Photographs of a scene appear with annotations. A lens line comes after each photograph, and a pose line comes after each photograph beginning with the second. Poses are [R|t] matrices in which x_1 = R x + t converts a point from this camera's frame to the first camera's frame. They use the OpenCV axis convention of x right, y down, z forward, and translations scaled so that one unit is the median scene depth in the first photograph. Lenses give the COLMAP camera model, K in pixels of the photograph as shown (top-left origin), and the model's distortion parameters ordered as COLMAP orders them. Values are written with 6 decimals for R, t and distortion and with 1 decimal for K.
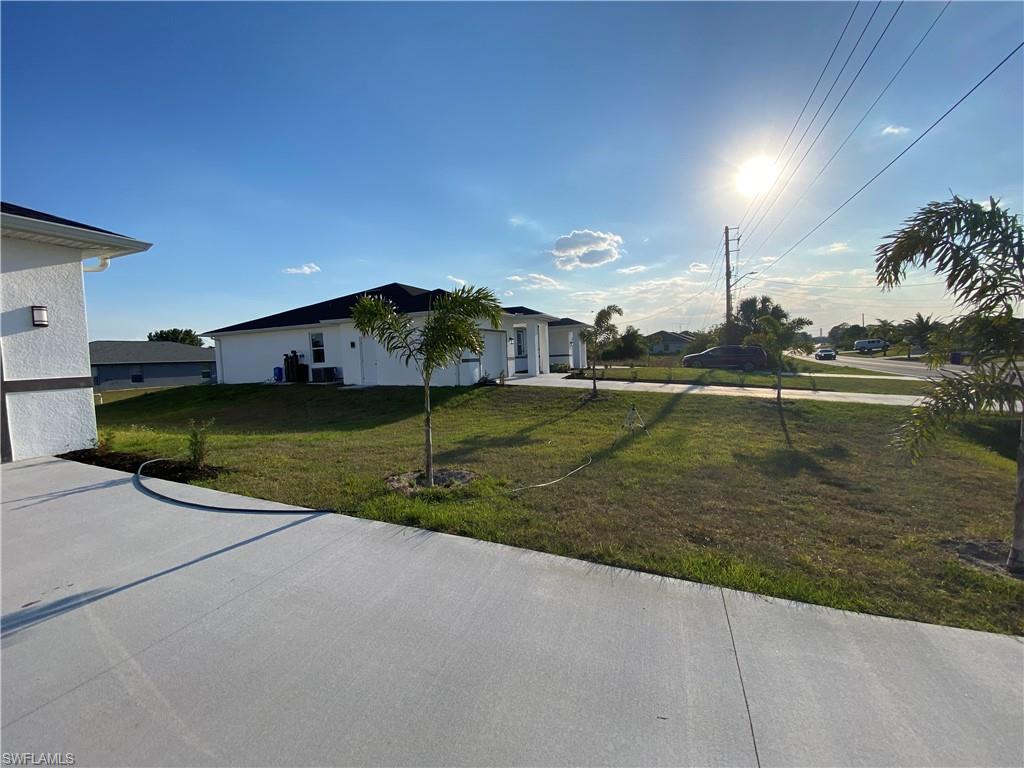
lens RADIAL K [[414.7, 0, 513.6], [0, 414.7, 377.0], [0, 0, 1]] dist [0.029454, -0.023379]
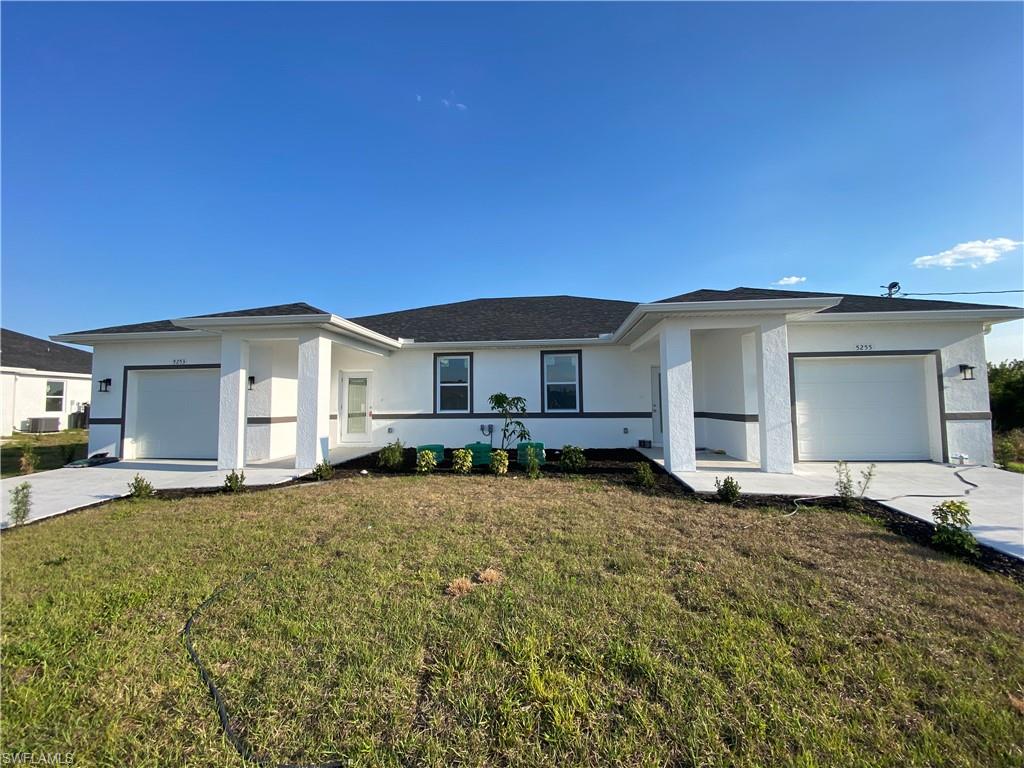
lens RADIAL K [[414.7, 0, 513.6], [0, 414.7, 377.0], [0, 0, 1]] dist [0.029454, -0.023379]
pose [[0.262783, -0.024758, -0.964537, -0.086009], [-0.049088, 0.998033, -0.038991, 0.015999], [0.963606, 0.057593, 0.261051, -0.916246]]
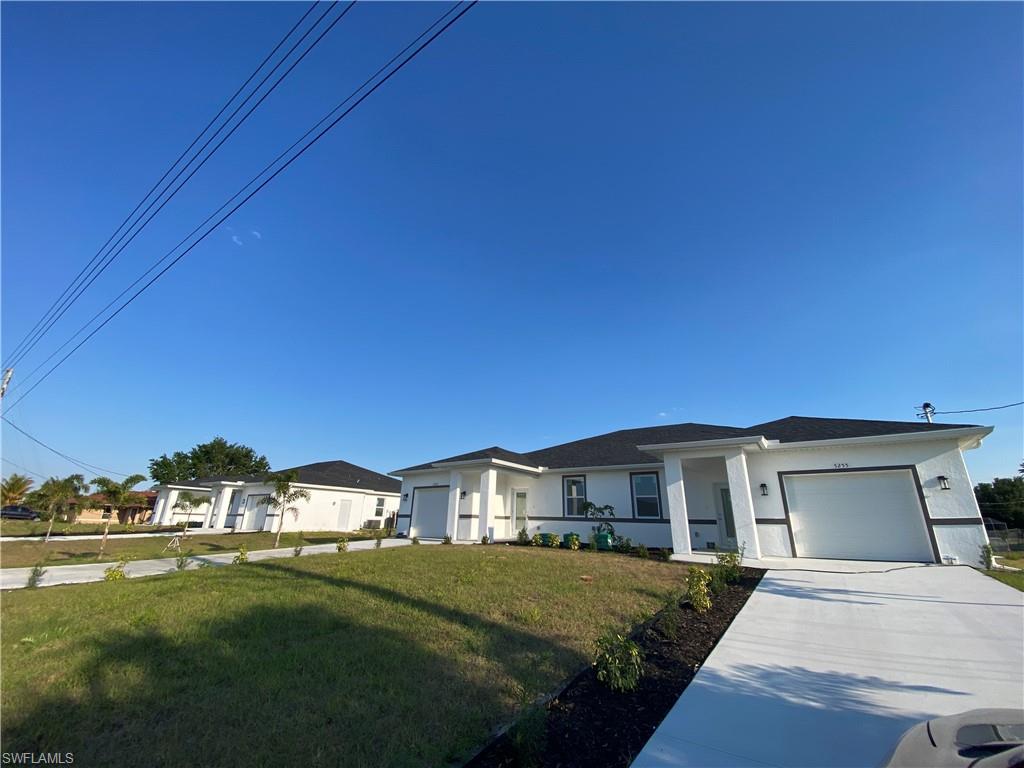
lens RADIAL K [[414.7, 0, 513.6], [0, 414.7, 377.0], [0, 0, 1]] dist [0.029454, -0.023379]
pose [[-0.251998, -0.292626, -0.922424, 1.057783], [-0.060821, 0.956091, -0.286690, 0.046666], [0.965814, -0.016143, -0.258731, -0.312285]]
